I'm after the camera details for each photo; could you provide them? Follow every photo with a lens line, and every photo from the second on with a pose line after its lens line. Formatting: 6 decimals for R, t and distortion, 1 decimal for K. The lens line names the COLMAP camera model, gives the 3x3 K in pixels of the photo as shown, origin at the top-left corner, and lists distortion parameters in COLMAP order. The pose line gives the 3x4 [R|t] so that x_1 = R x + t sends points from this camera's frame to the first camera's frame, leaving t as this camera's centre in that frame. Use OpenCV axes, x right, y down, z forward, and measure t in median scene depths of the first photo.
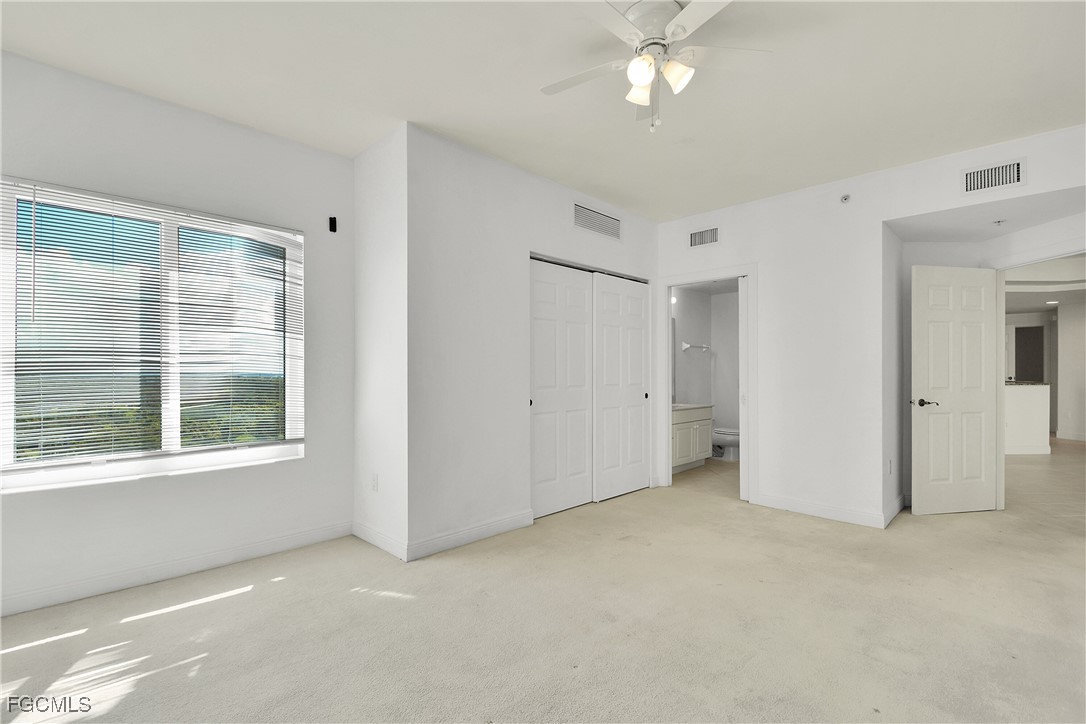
lens RADIAL K [[515.8, 0, 534.1], [0, 515.8, 371.0], [0, 0, 1]] dist [0.012198, -0.015800]
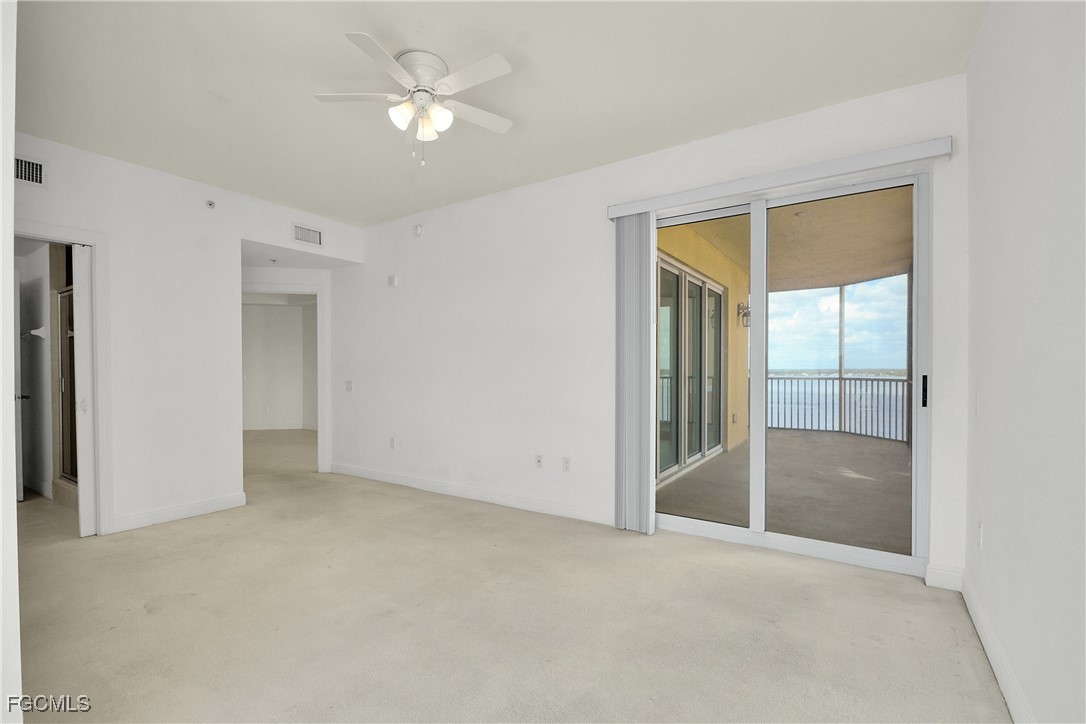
lens RADIAL K [[515.8, 0, 534.1], [0, 515.8, 371.0], [0, 0, 1]] dist [0.012198, -0.015800]
pose [[-0.233382, -0.005456, 0.972370, -0.580422], [0.001612, 0.999981, 0.005998, -0.001071], [-0.972384, 0.002967, -0.233368, 0.614361]]
